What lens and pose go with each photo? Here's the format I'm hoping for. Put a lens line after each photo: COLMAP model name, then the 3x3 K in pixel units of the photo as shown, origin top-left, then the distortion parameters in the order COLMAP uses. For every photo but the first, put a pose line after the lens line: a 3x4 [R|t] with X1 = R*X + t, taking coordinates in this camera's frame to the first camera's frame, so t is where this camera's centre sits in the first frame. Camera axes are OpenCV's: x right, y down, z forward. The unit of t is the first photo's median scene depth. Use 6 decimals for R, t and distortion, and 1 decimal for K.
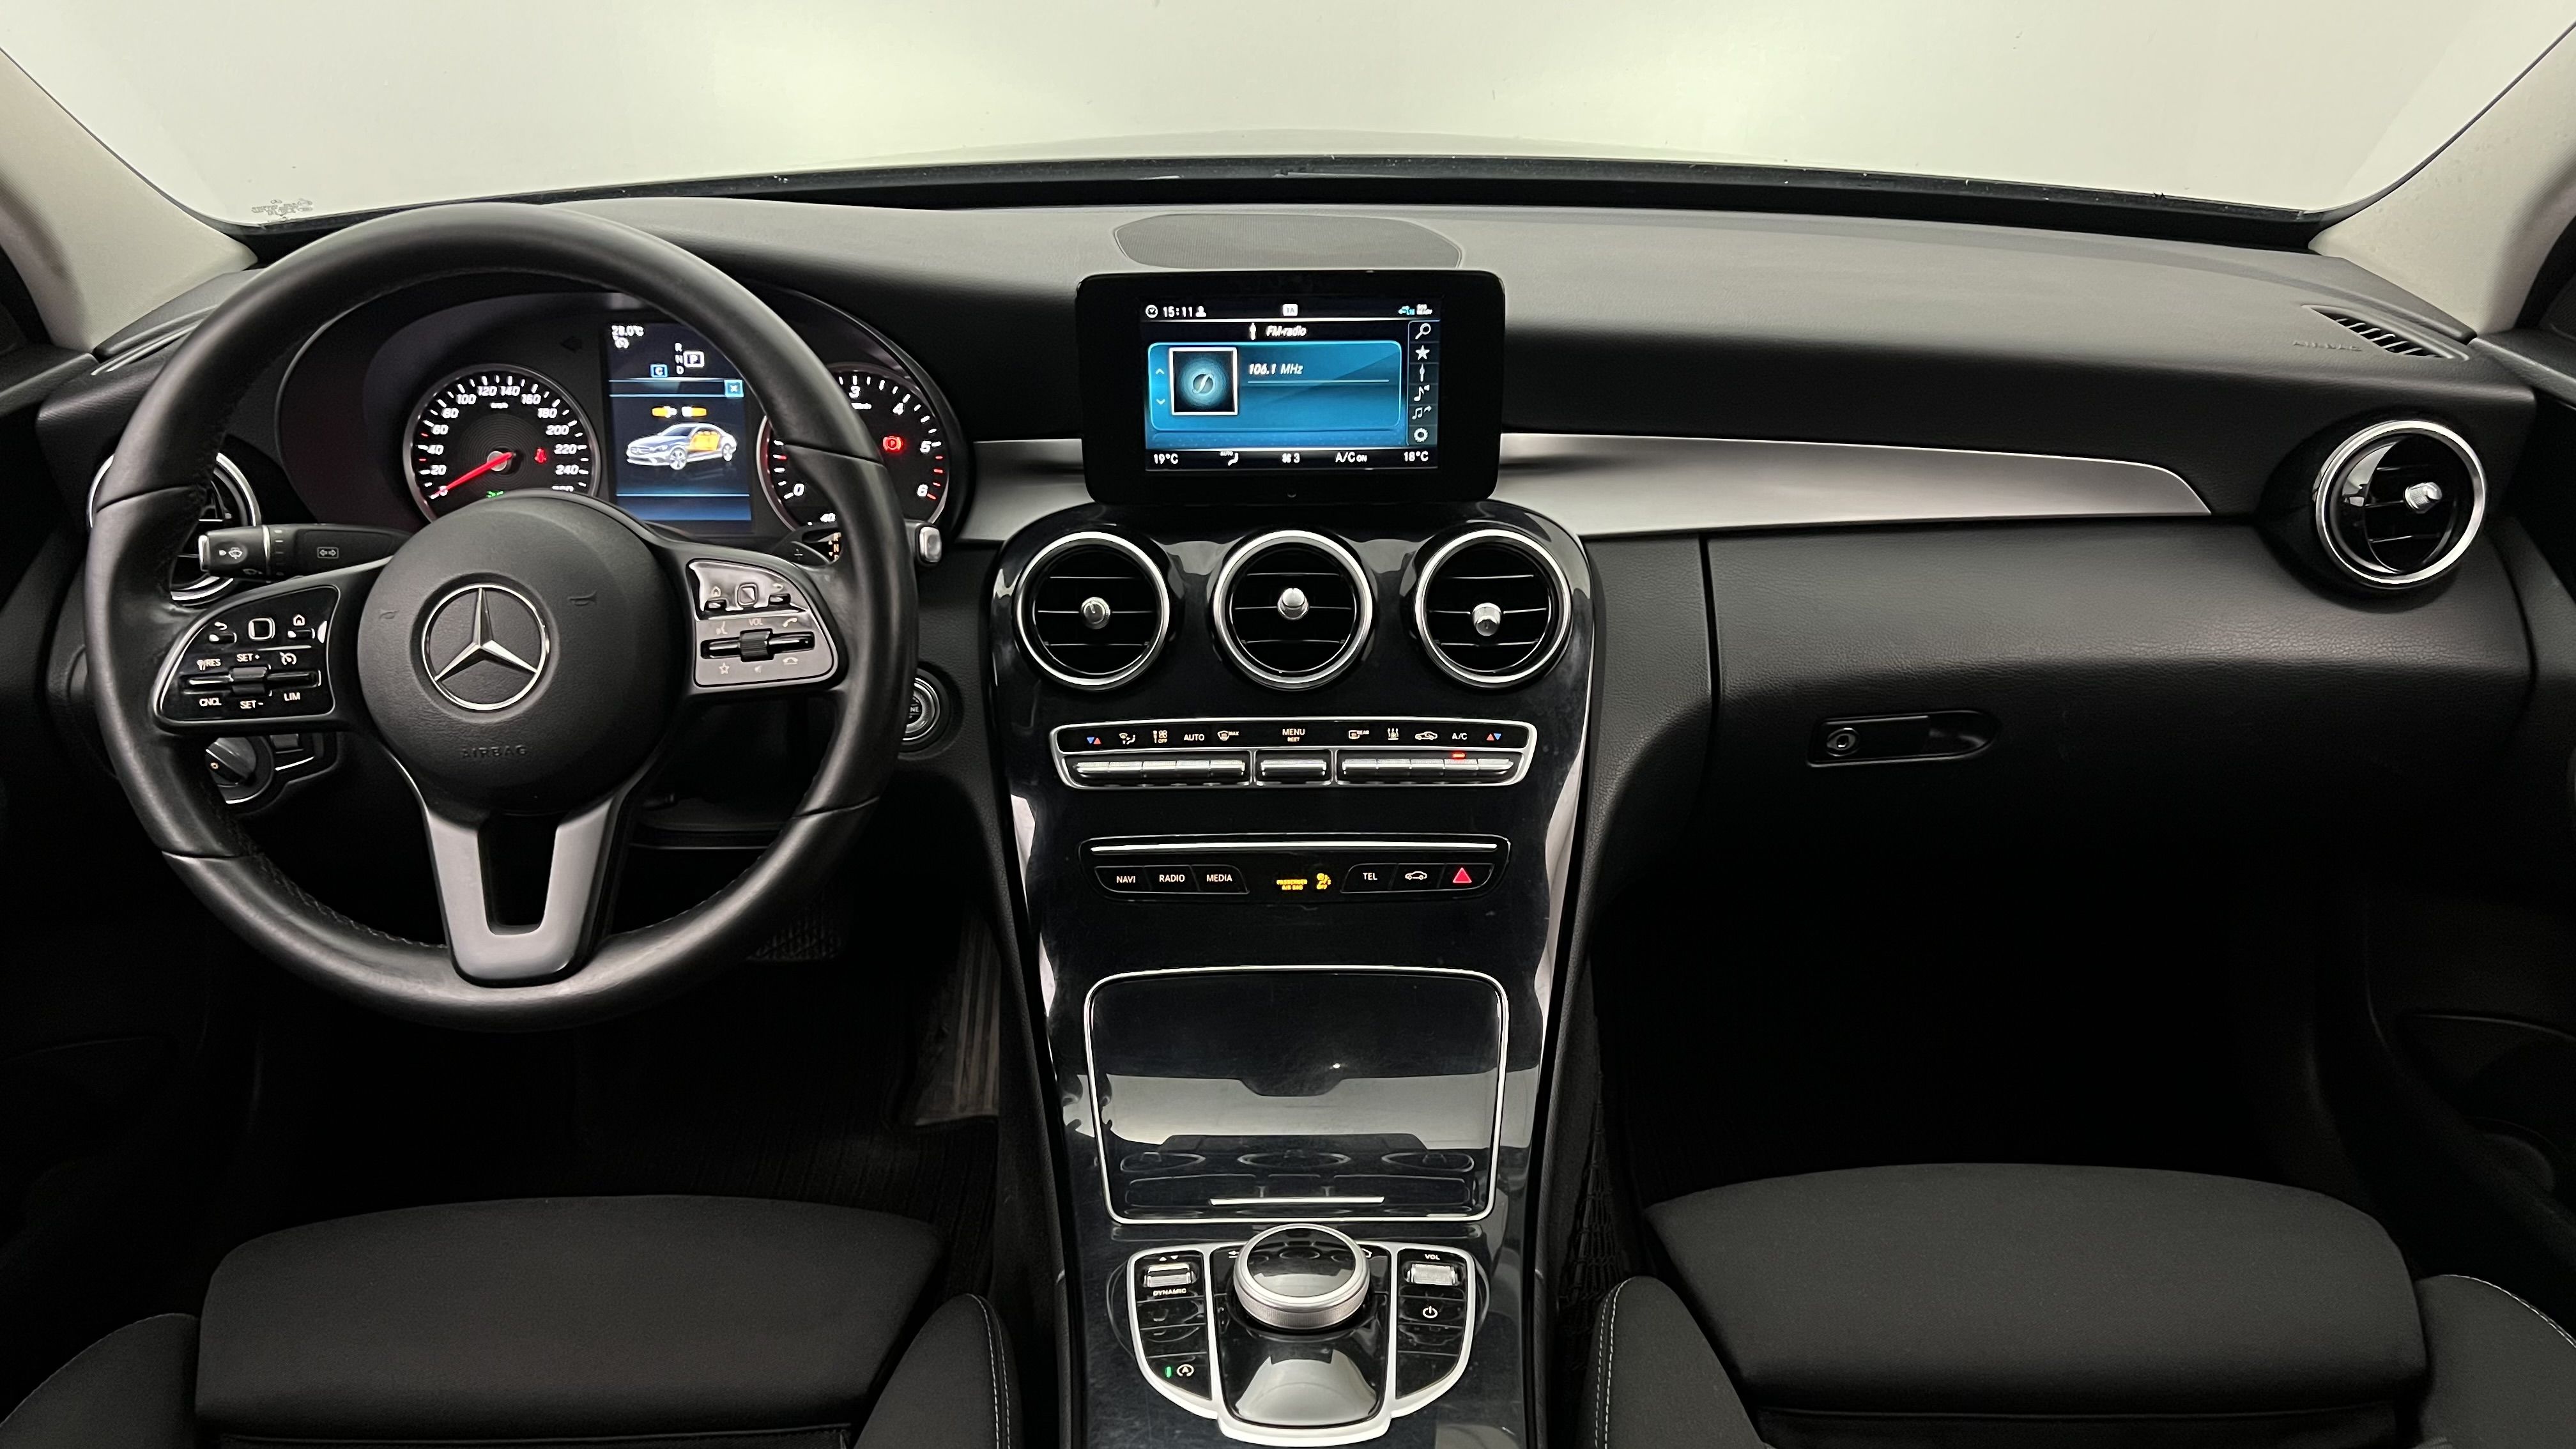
lens RADIAL K [[1973.9, 0, 1299.1], [0, 1973.9, 718.9], [0, 0, 1]] dist [0.033813, -0.001948]
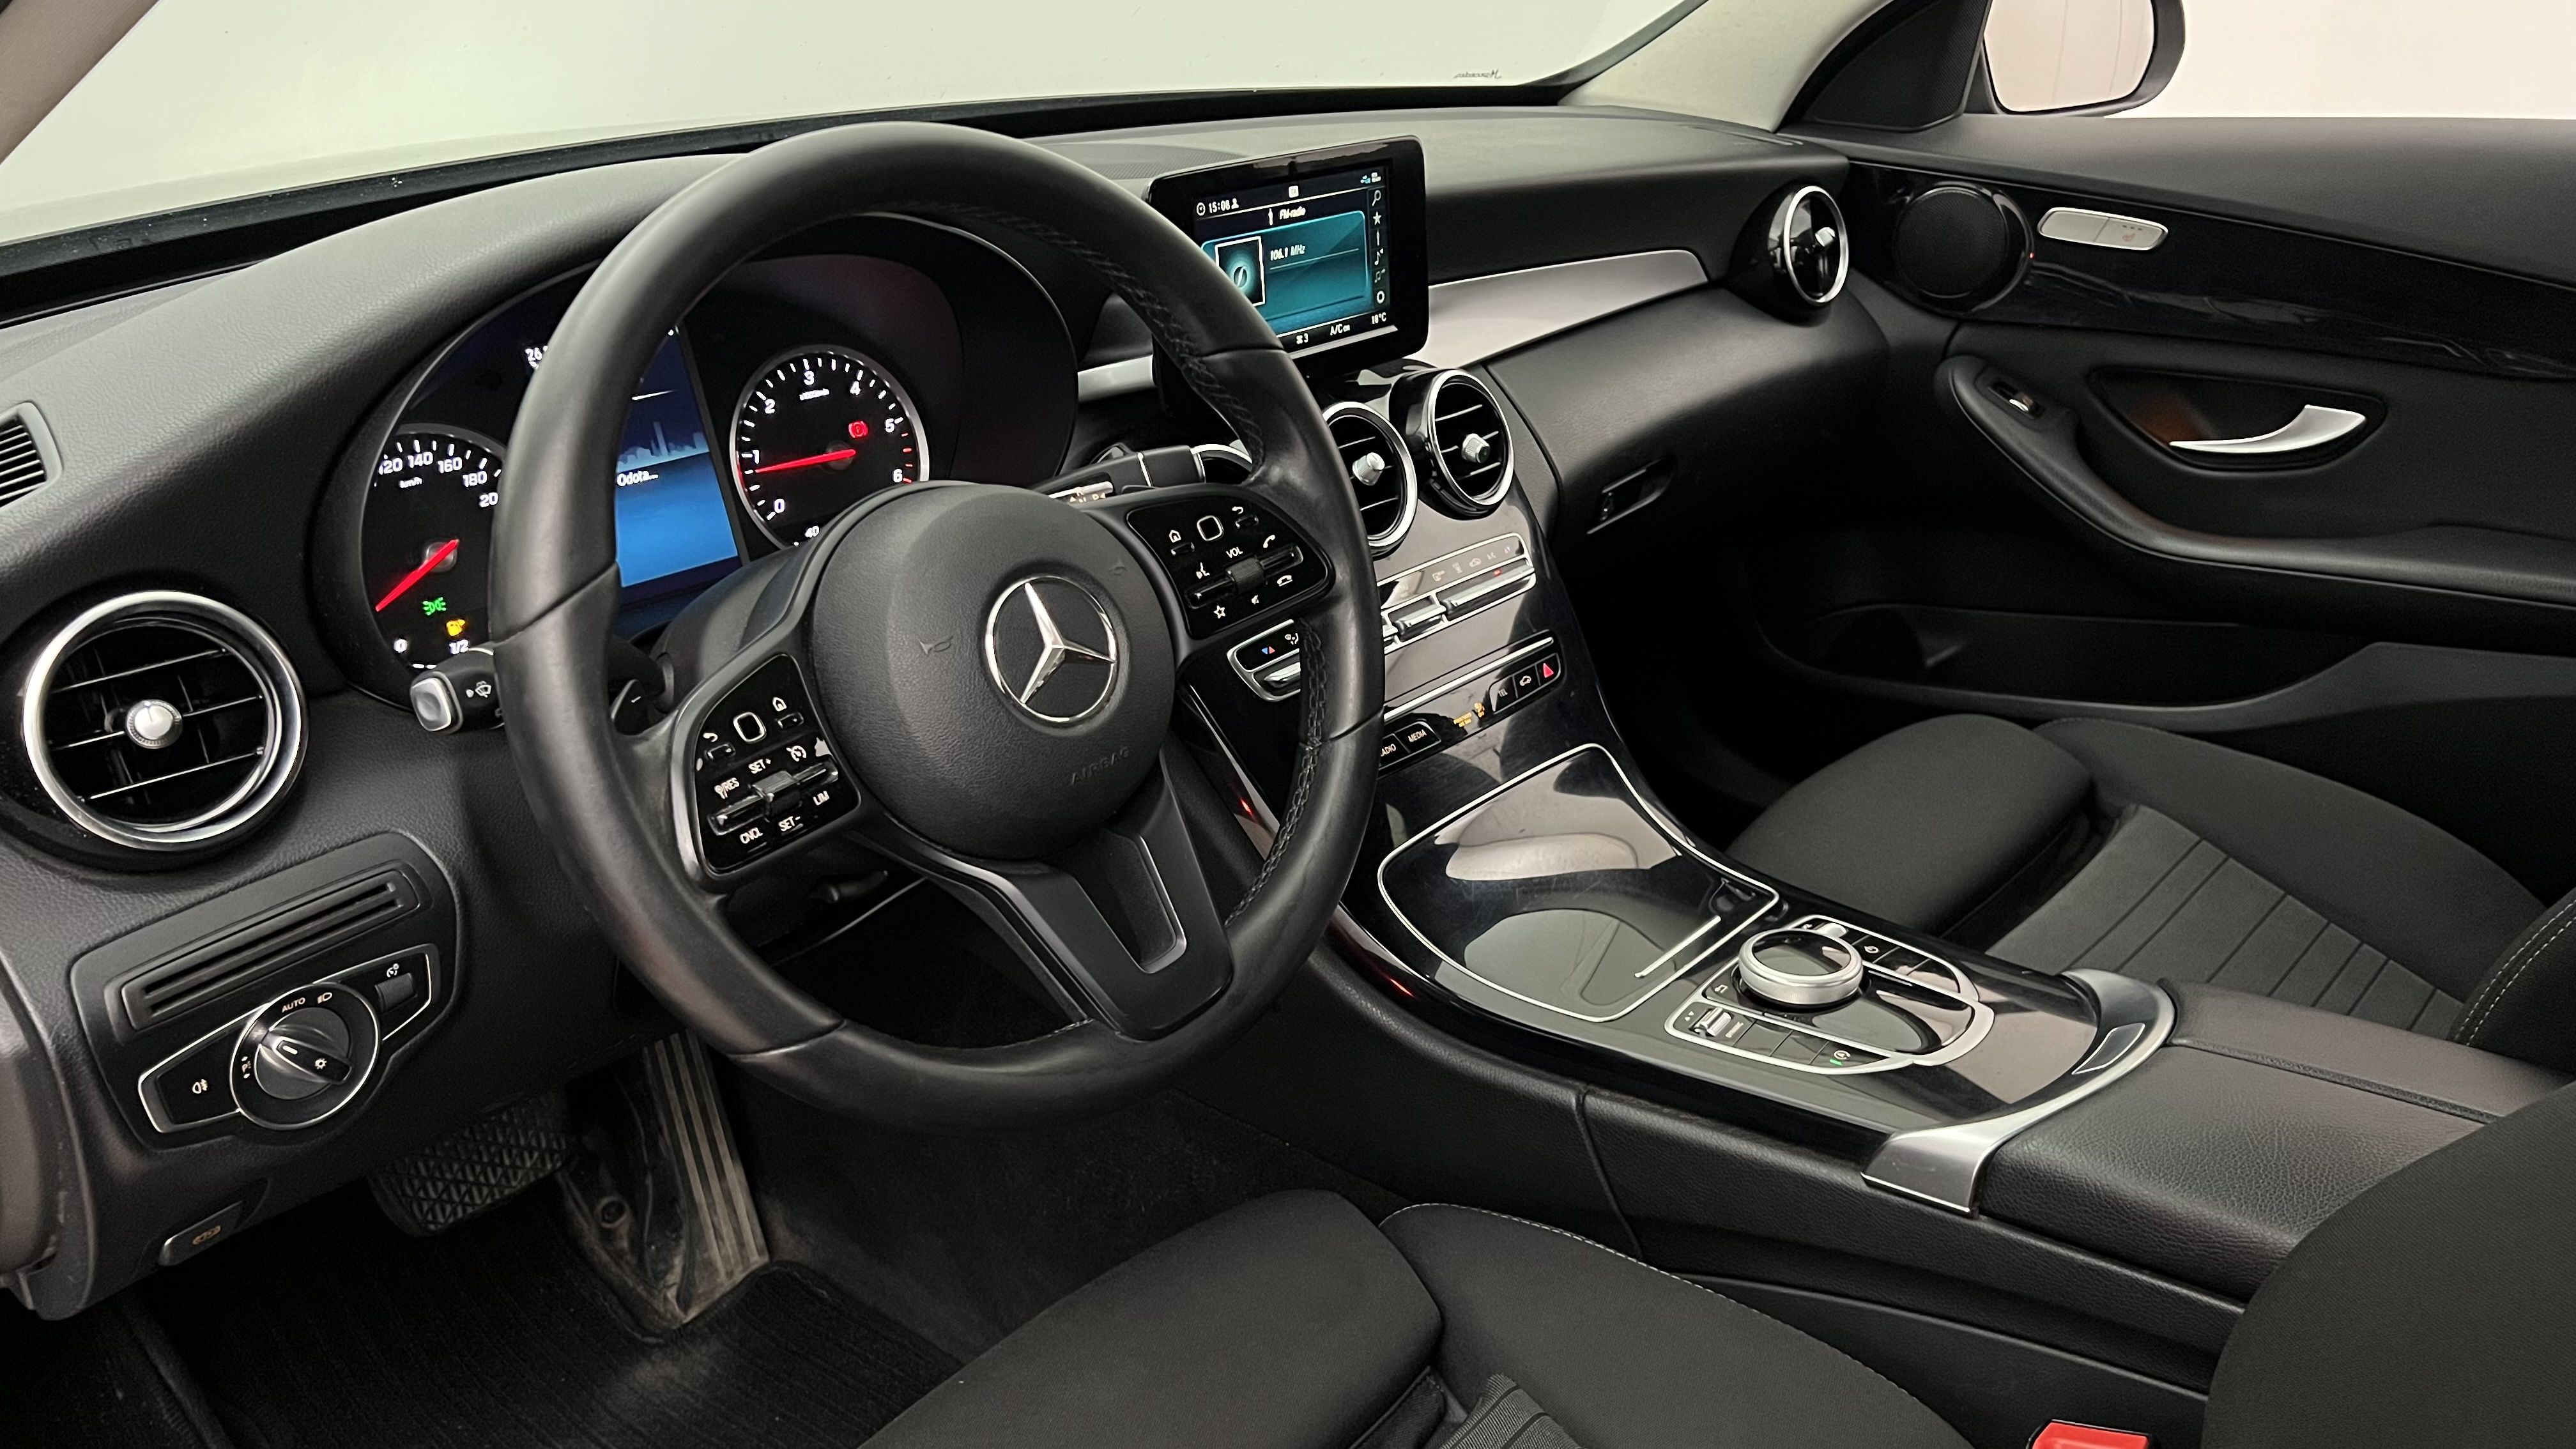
lens RADIAL K [[1973.9, 0, 1303.9], [0, 1973.9, 733.1], [0, 0, 1]] dist [0.033813, -0.001948]
pose [[0.667601, -0.302202, 0.680429, -0.771336], [0.317646, 0.942176, 0.106796, -0.049021], [-0.673357, 0.144839, 0.724991, 0.286994]]
